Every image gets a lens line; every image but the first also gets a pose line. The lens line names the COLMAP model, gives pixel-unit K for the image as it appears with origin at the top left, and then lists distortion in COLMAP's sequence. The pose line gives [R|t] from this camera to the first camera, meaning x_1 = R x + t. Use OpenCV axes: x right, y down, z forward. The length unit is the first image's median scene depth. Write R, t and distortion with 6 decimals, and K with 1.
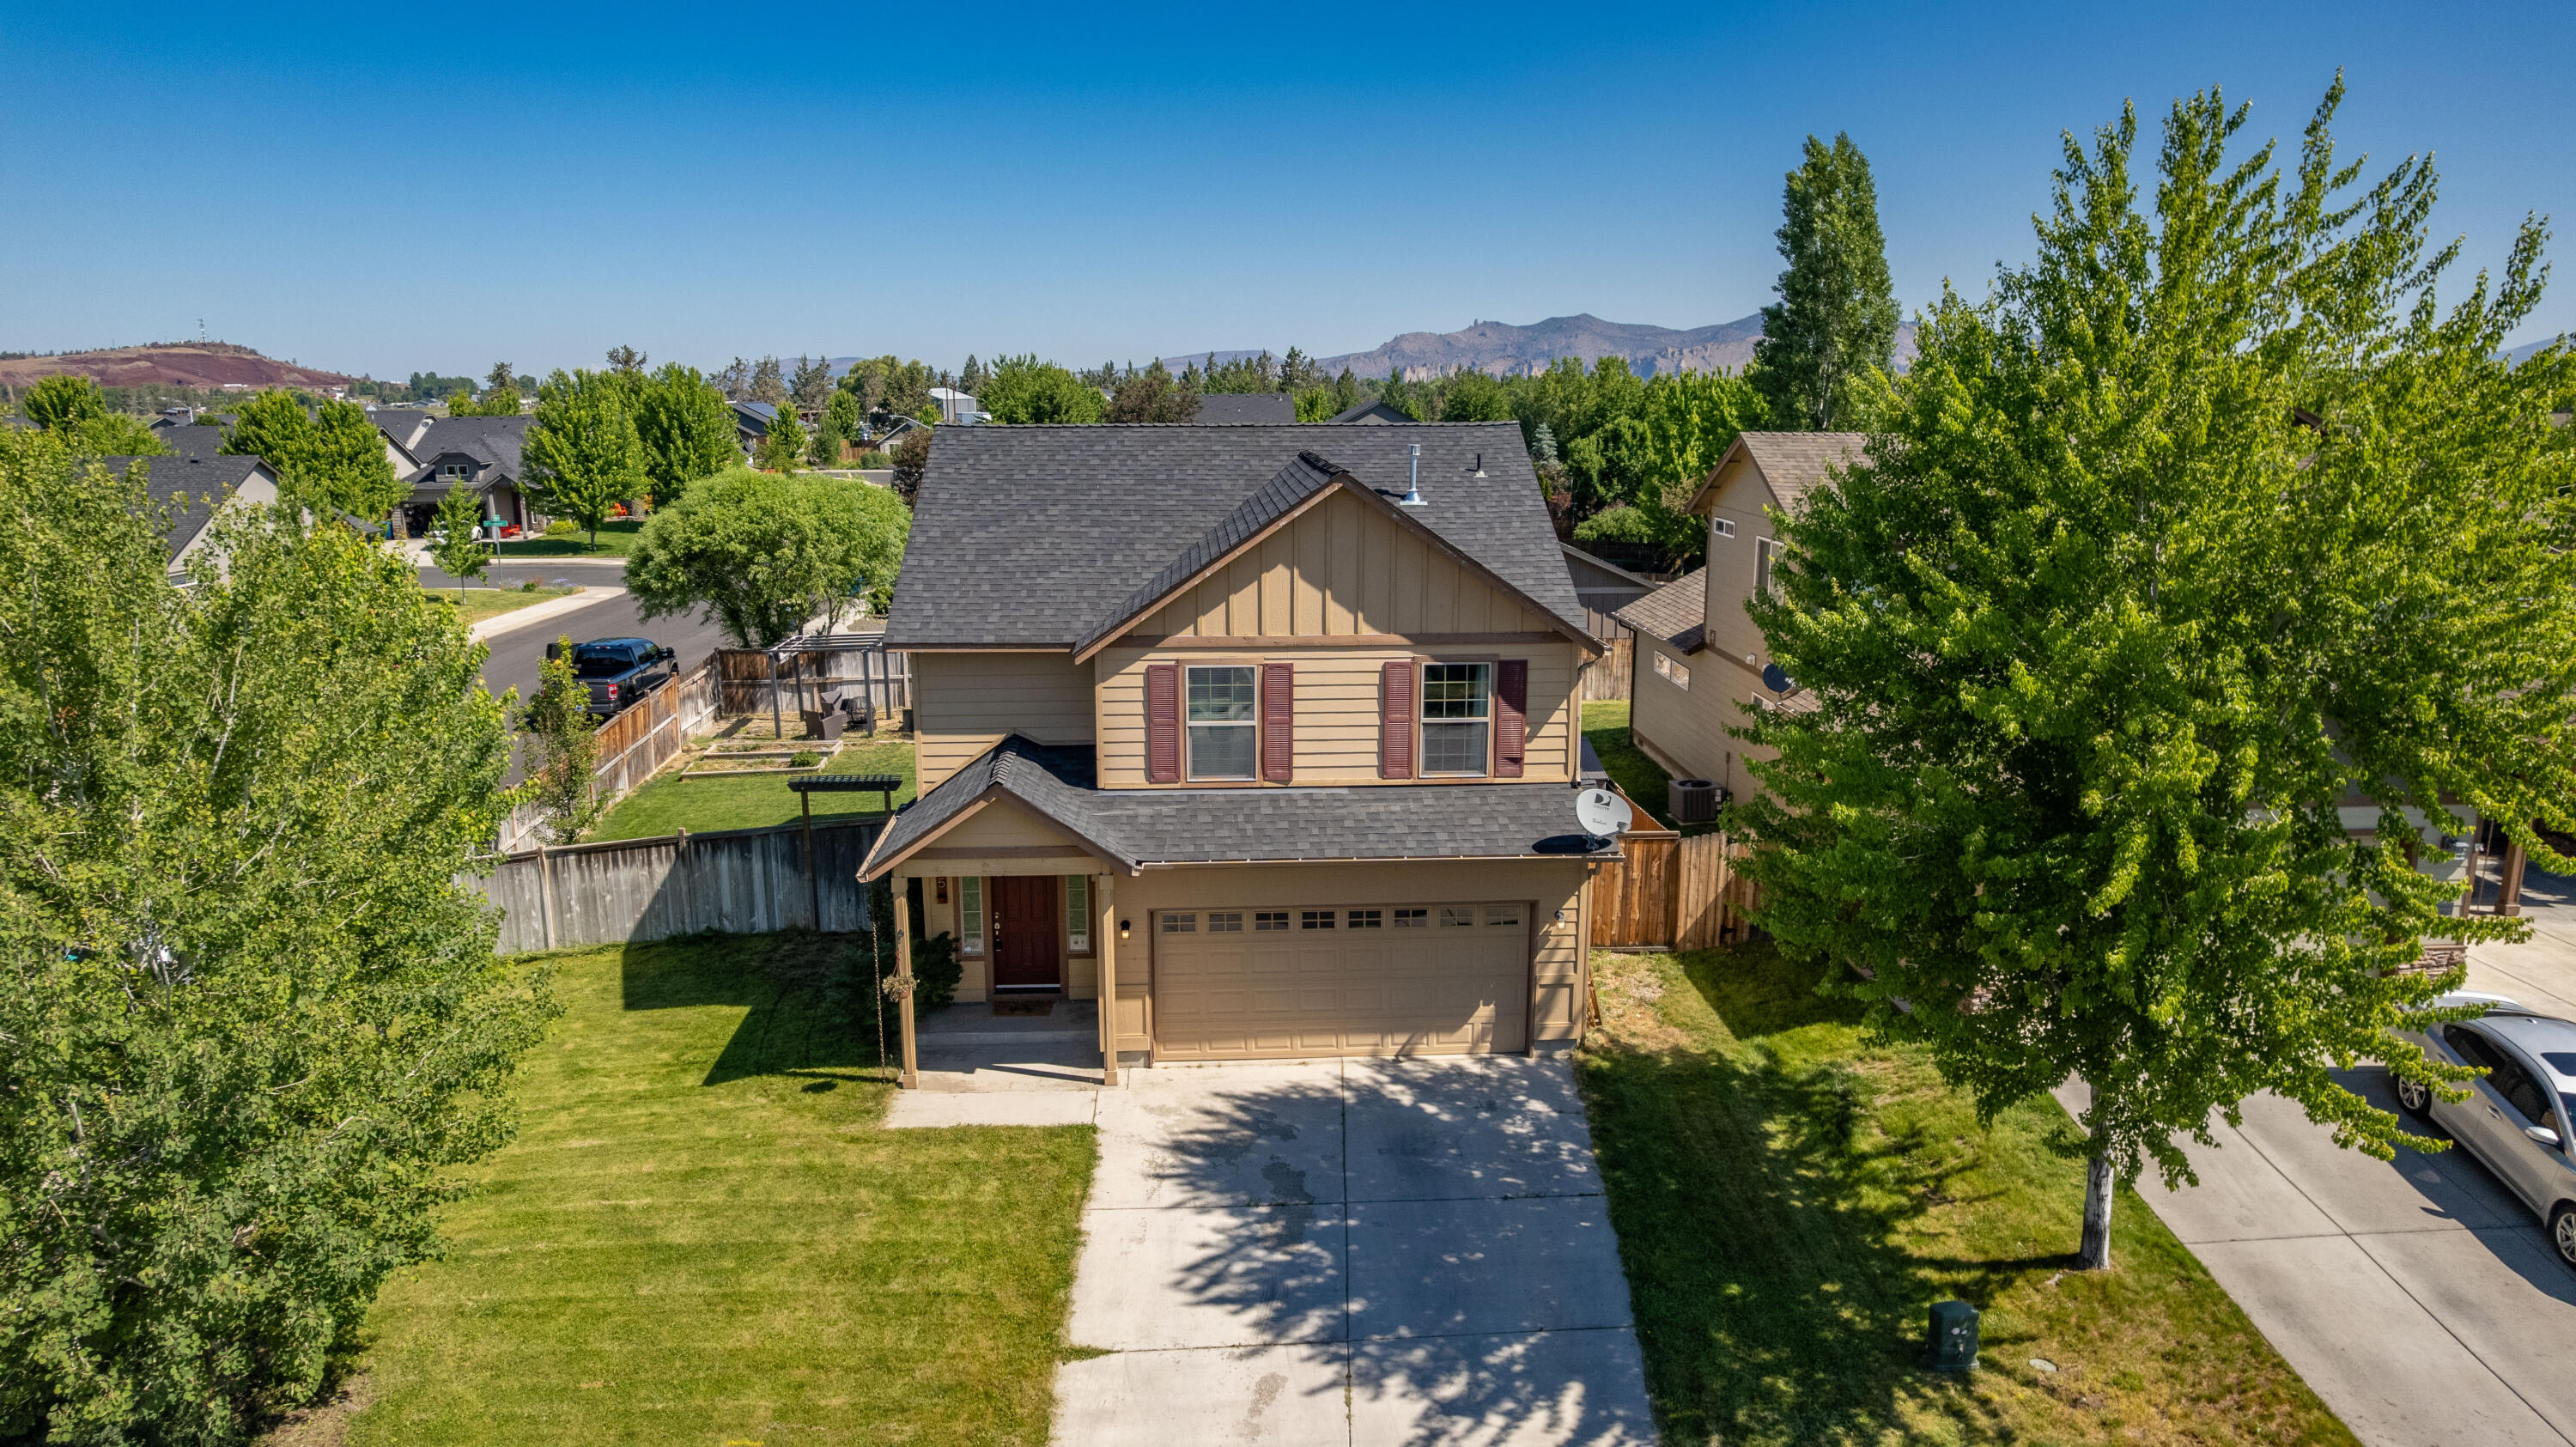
lens RADIAL K [[1654.9, 0, 1291.3], [0, 1654.9, 731.0], [0, 0, 1]] dist [-0.074856, 0.063390]
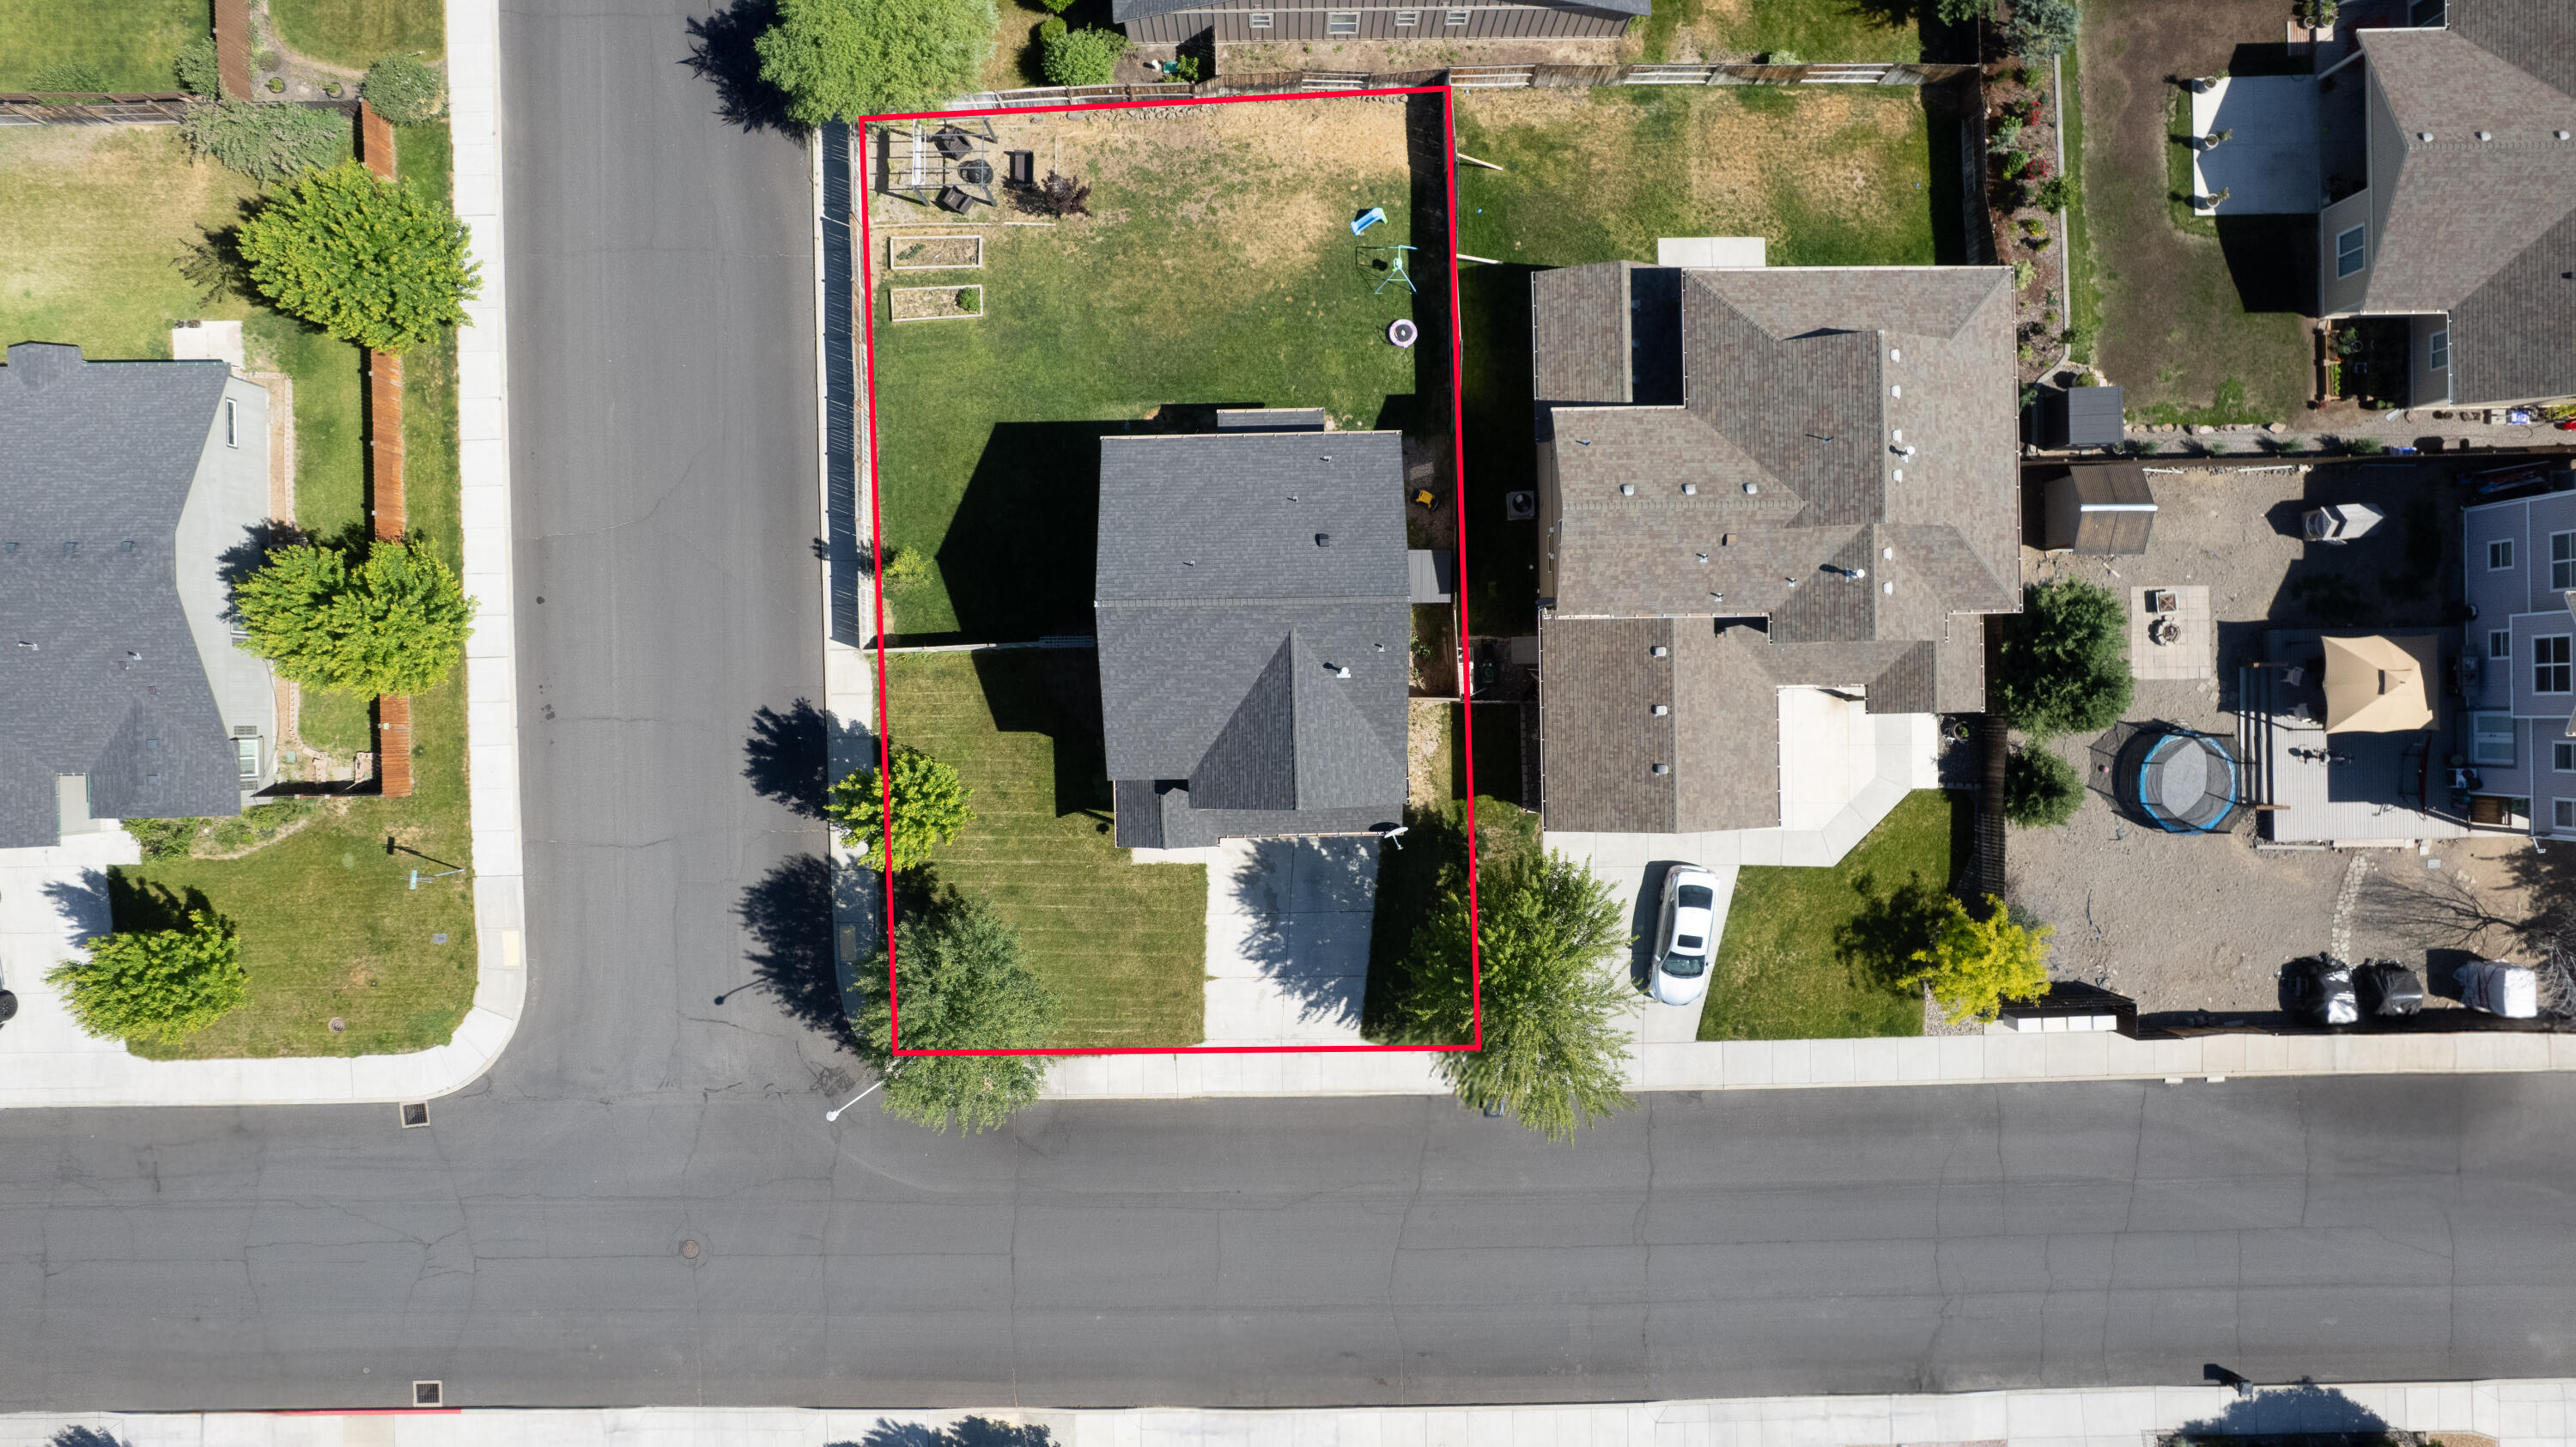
lens RADIAL K [[1778.9, 0, 1288.0], [0, 1778.9, 723.5], [0, 0, 1]] dist [-0.042782, 0.001378]
pose [[0.999257, 0.038014, 0.006390, -0.005297], [-0.013724, 0.195924, 0.980523, -2.766174], [0.036022, -0.979882, 0.196300, 0.613043]]
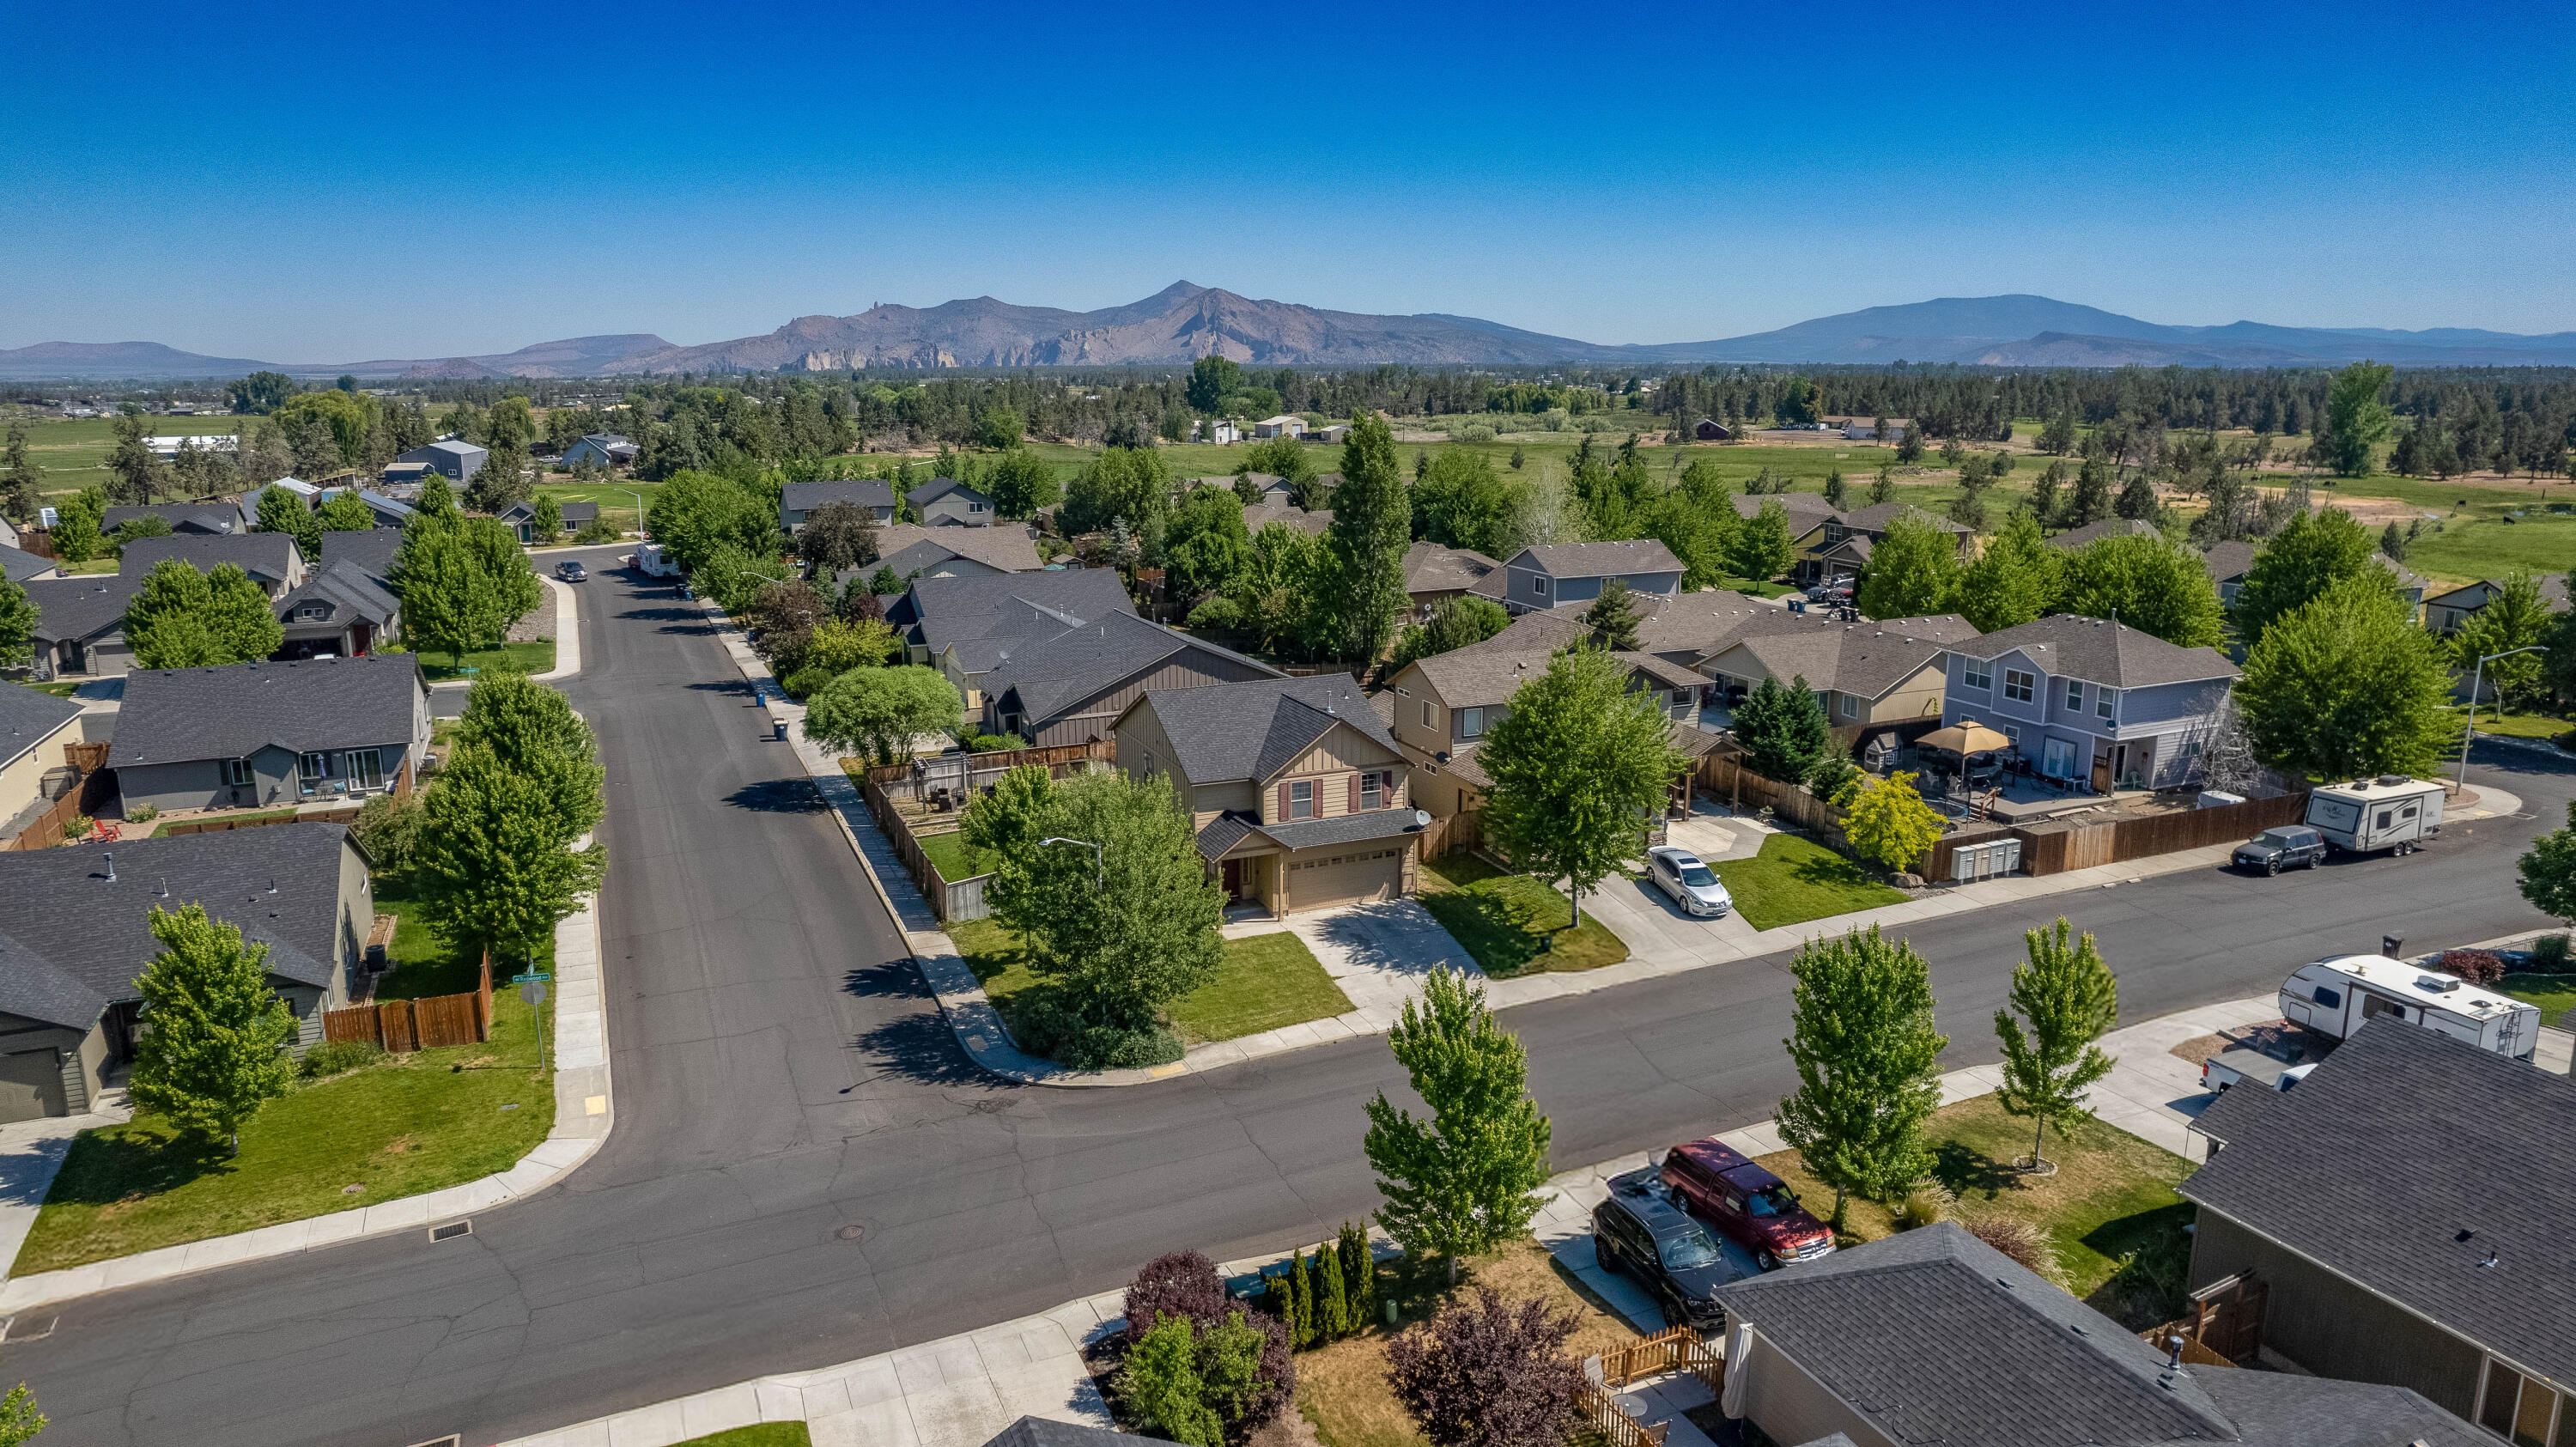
lens RADIAL K [[1654.9, 0, 1291.3], [0, 1654.9, 731.0], [0, 0, 1]] dist [-0.074856, 0.063390]
pose [[0.938044, -0.078766, 0.337445, -1.121522], [0.074184, 0.996893, 0.026476, -0.222368], [-0.338482, 0.000197, 0.940973, -1.934932]]
